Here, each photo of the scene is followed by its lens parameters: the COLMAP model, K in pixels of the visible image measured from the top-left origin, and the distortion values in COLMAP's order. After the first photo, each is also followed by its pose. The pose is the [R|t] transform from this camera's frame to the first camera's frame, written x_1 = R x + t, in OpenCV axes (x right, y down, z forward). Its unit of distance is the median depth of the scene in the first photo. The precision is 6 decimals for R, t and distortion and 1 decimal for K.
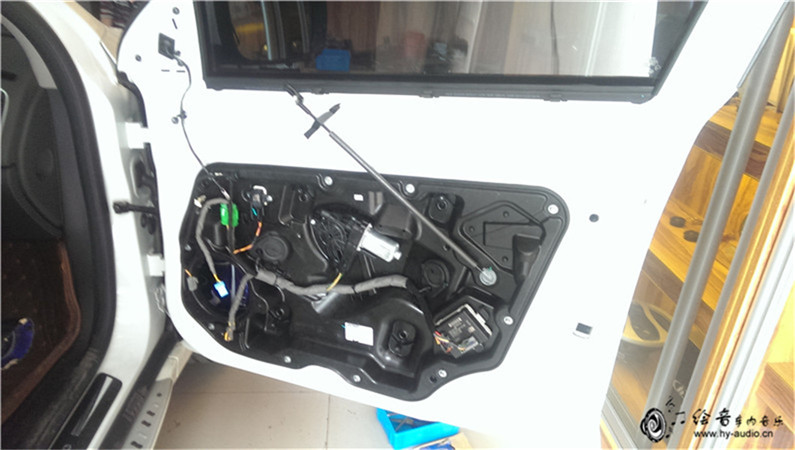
lens RADIAL K [[590.6, 0, 396.2], [0, 590.6, 228.3], [0, 0, 1]] dist [0.049376, -0.082379]
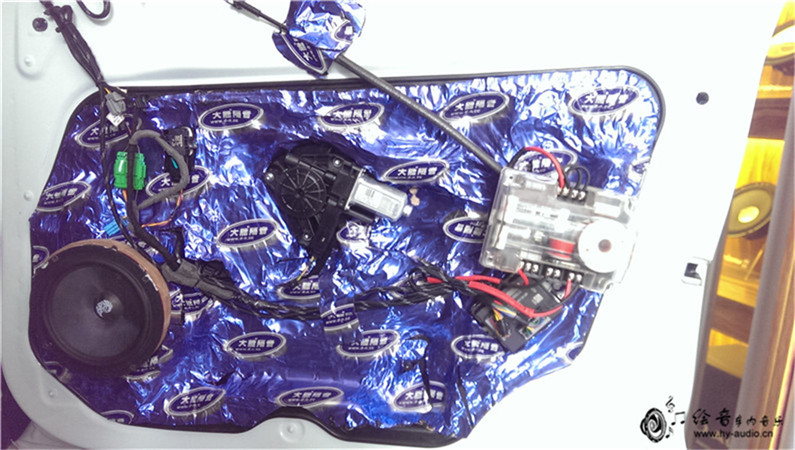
lens RADIAL K [[590.6, 0, 399.4], [0, 590.6, 220.1], [0, 0, 1]] dist [0.049376, -0.082379]
pose [[0.960551, -0.044690, 0.274489, -0.164064], [0.111254, 0.966334, -0.231995, 0.180822], [-0.254880, 0.253381, 0.933185, 0.321001]]
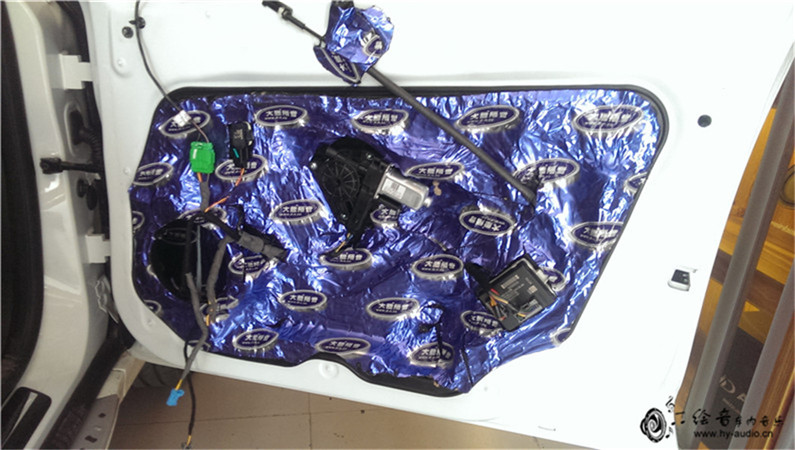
lens RADIAL K [[590.6, 0, 399.8], [0, 590.6, 221.7], [0, 0, 1]] dist [0.049376, -0.082379]
pose [[0.994480, -0.026679, 0.101479, -0.097024], [0.034231, 0.996713, -0.073424, 0.108842], [-0.099186, 0.076493, 0.992124, 0.203344]]
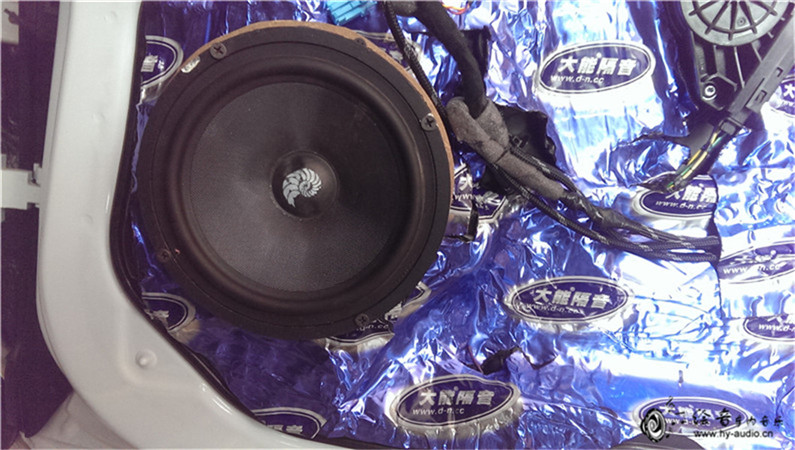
lens RADIAL K [[590.6, 0, 402.3], [0, 590.6, 226.7], [0, 0, 1]] dist [0.049376, -0.082379]
pose [[0.943100, 0.044113, 0.329569, -0.325159], [0.021959, 0.980734, -0.194112, 0.166827], [-0.331782, 0.190304, 0.923962, 0.696361]]
